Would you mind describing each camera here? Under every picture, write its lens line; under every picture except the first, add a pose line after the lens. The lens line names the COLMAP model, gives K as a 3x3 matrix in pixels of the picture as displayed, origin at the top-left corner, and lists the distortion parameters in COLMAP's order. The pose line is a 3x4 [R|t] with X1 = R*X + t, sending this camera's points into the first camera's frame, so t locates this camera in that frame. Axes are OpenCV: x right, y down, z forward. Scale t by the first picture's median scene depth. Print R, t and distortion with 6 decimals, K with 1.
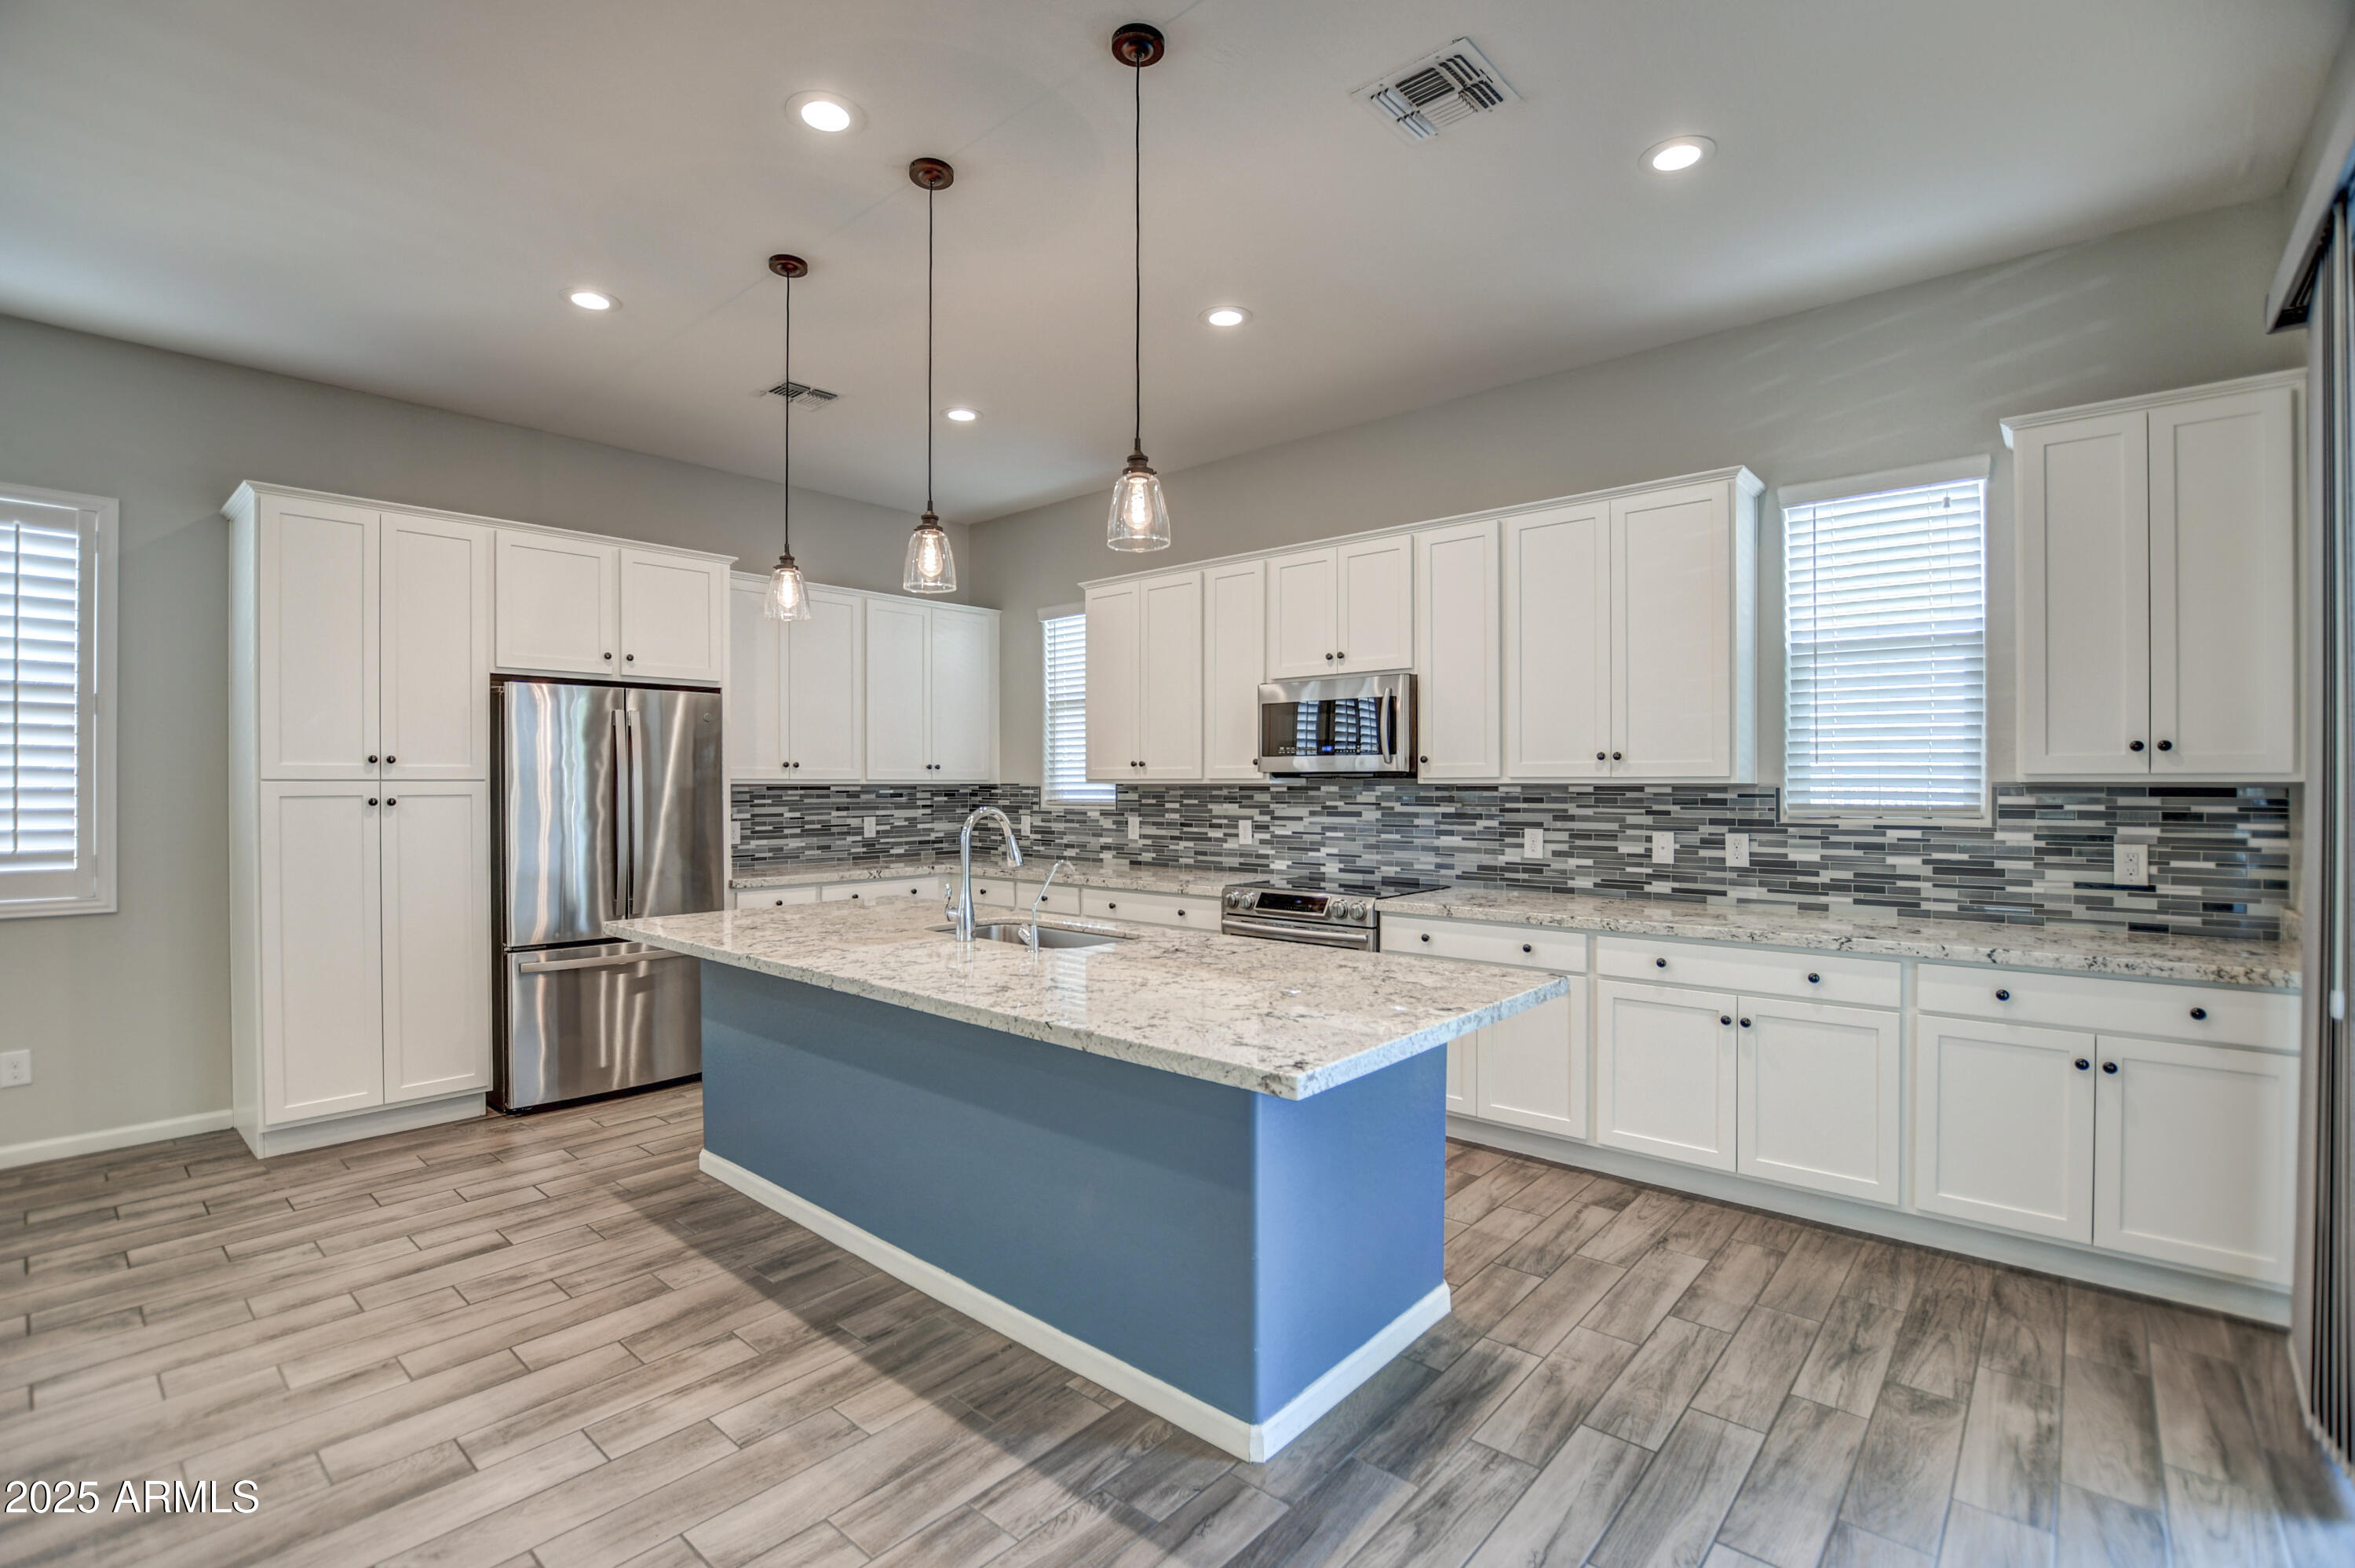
lens RADIAL K [[1057.3, 0, 1166.1], [0, 1057.3, 790.4], [0, 0, 1]] dist [-0.030480, 0.002543]
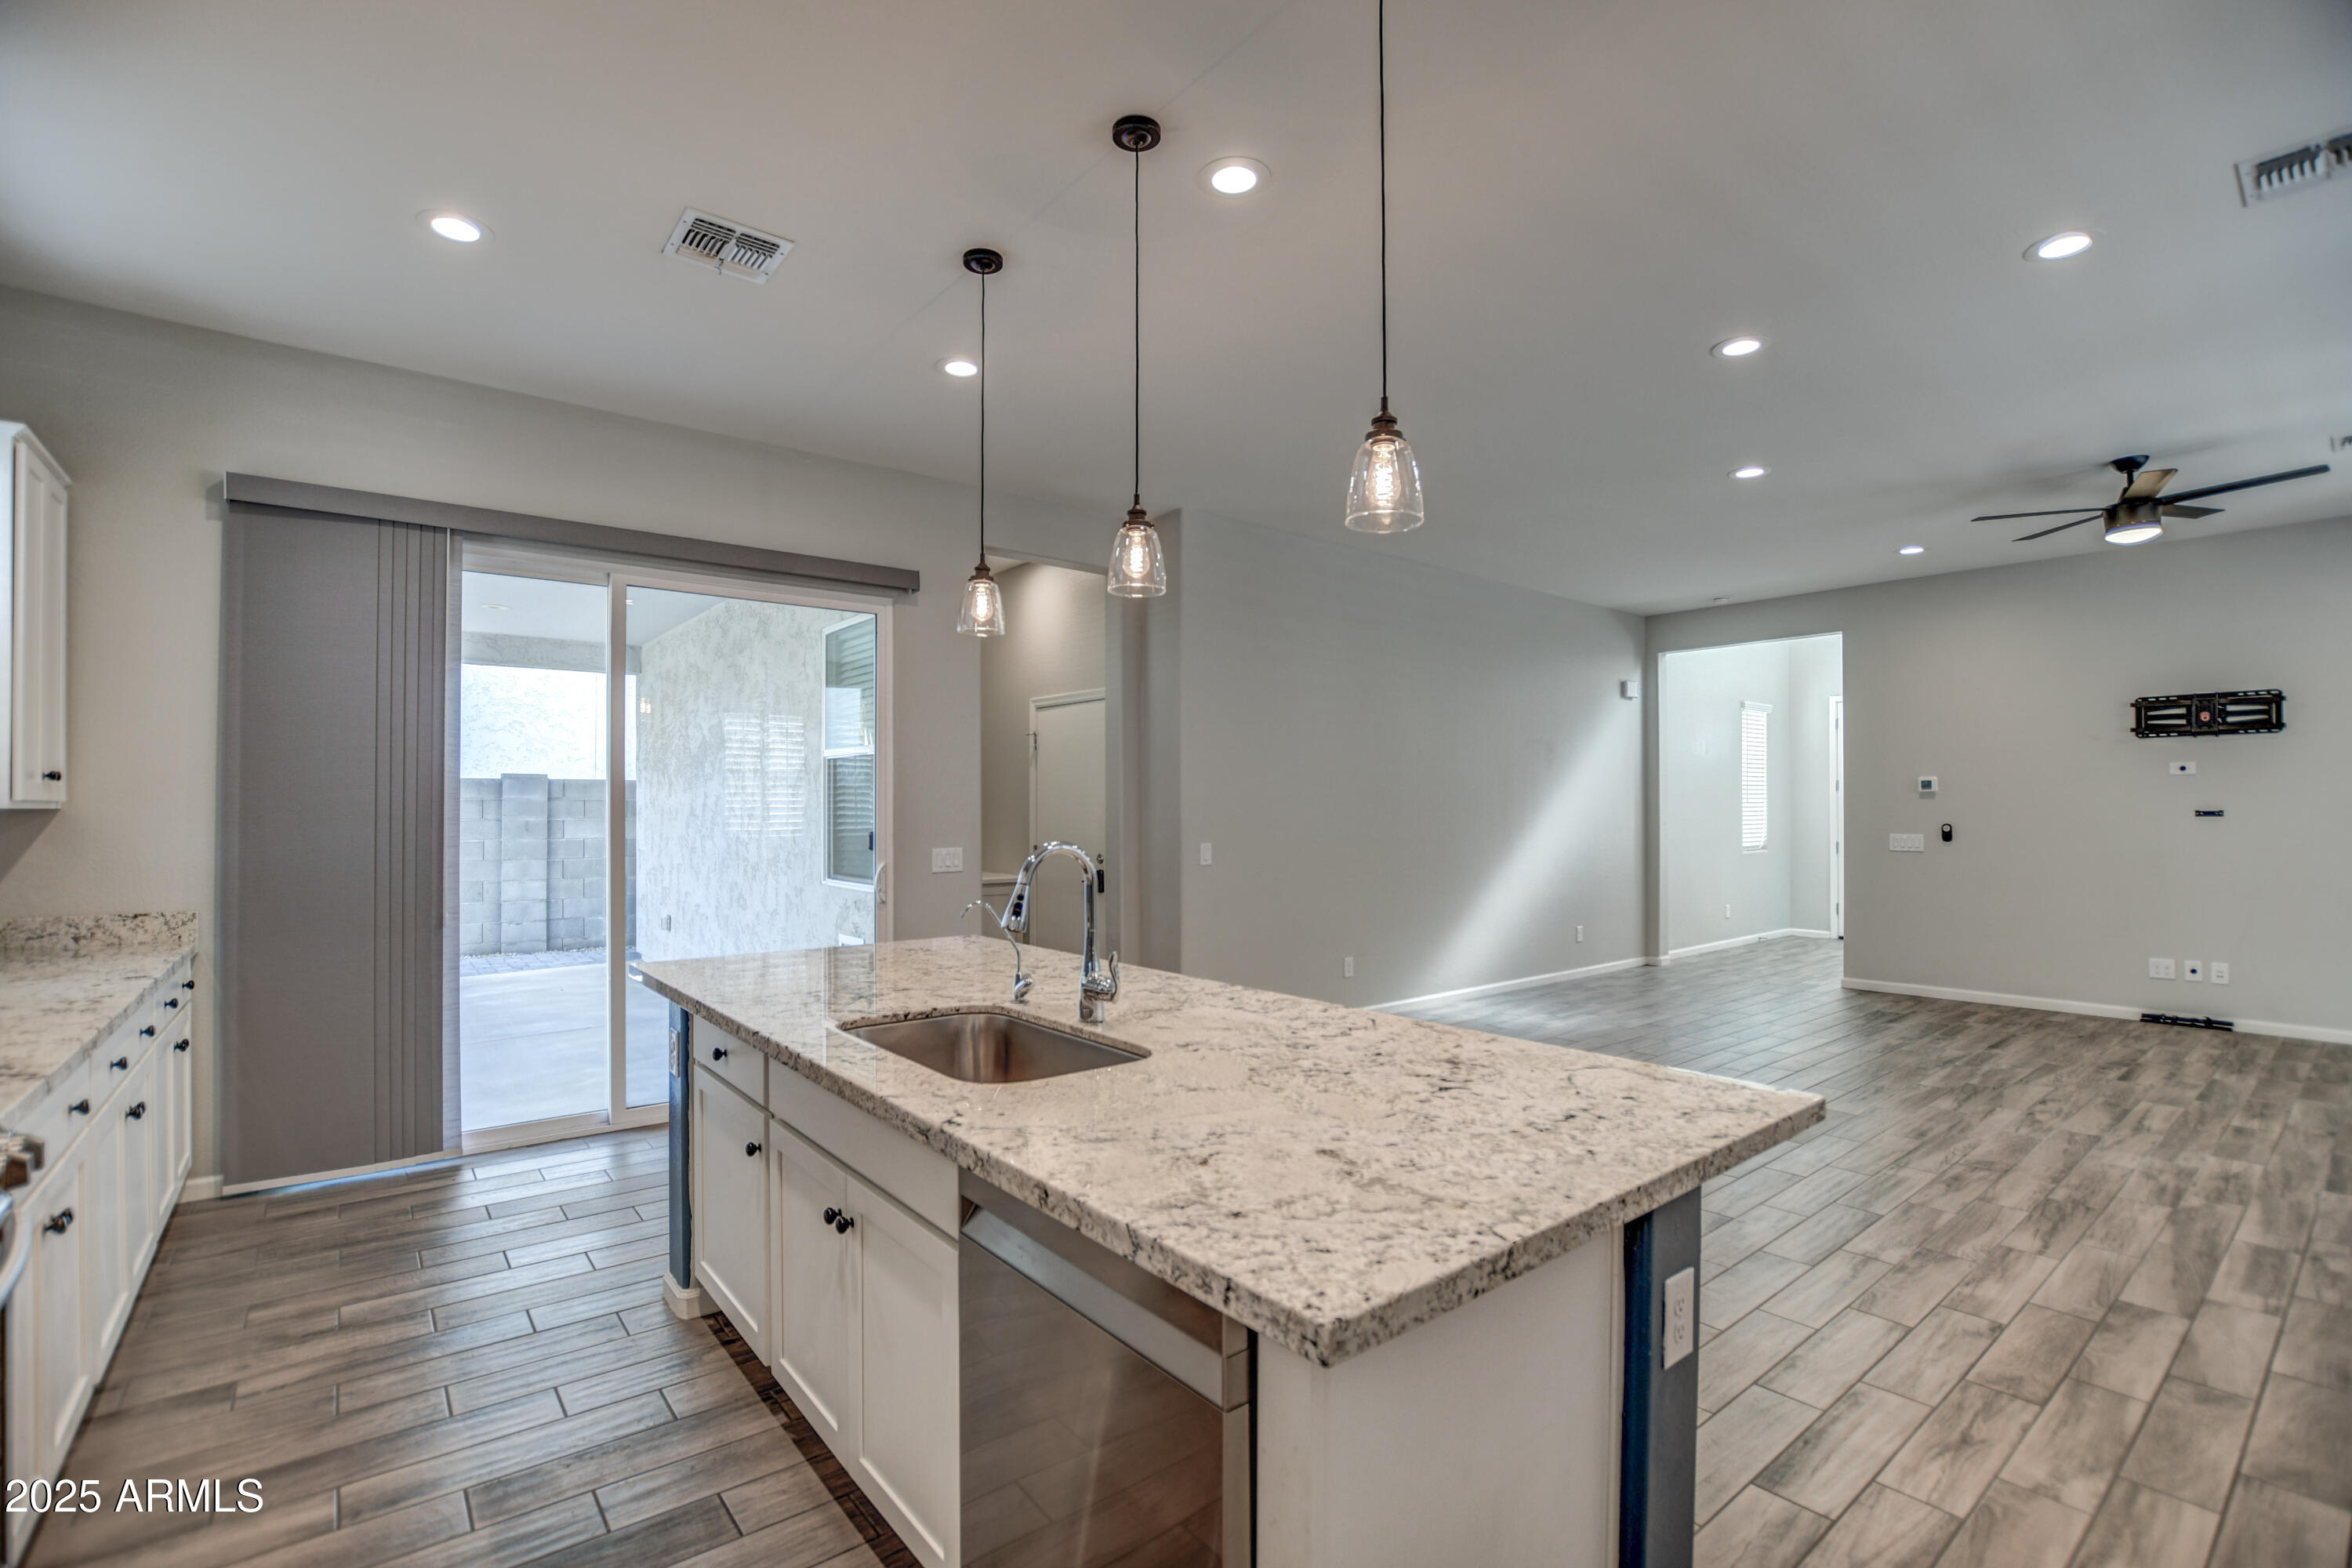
lens RADIAL K [[1036.0, 0, 1174.7], [0, 1036.0, 799.9], [0, 0, 1]] dist [-0.024602, 0.001260]
pose [[-0.984944, 0.003116, 0.172846, -0.269868], [0.002521, 0.999990, -0.003664, -0.005929], [-0.172856, -0.003174, -0.984942, 1.245049]]
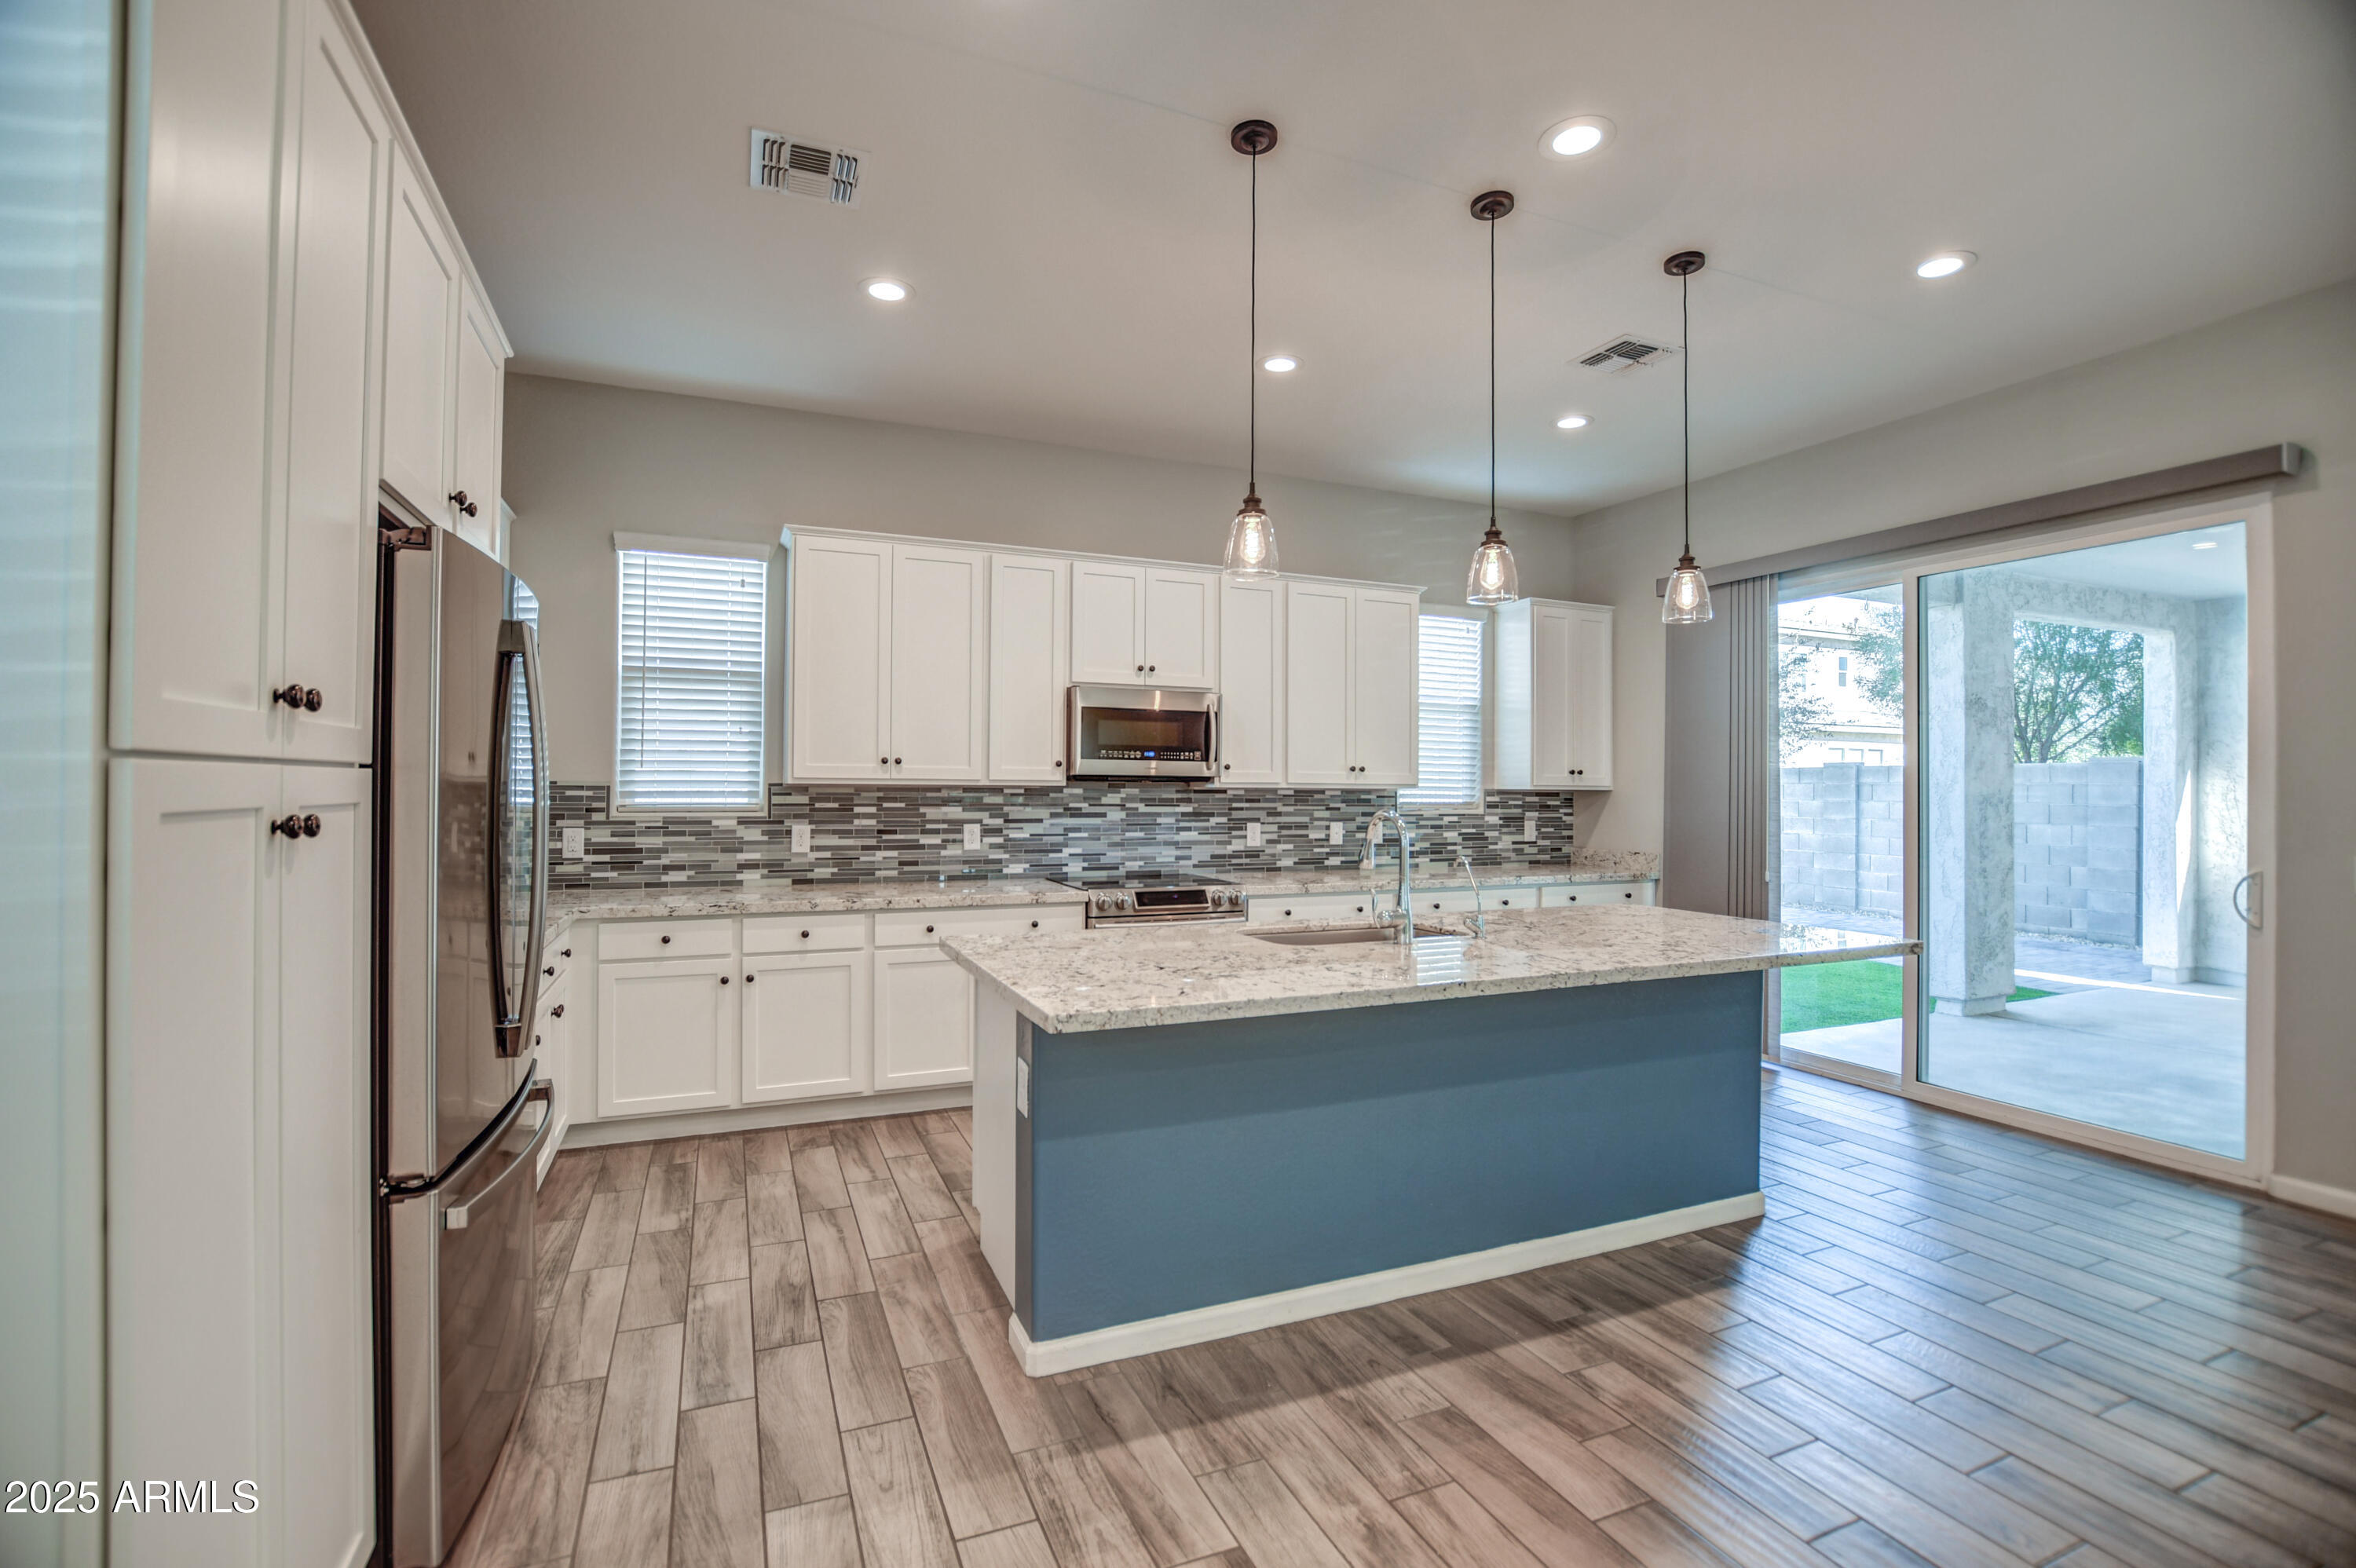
lens RADIAL K [[1043.1, 0, 1164.5], [0, 1043.1, 782.8], [0, 0, 1]] dist [-0.030107, 0.000284]
pose [[0.433971, 0.009571, 0.900876, -0.858499], [-0.002617, 0.999953, -0.009363, -0.000257], [-0.900923, 0.001705, 0.433976, 0.563490]]
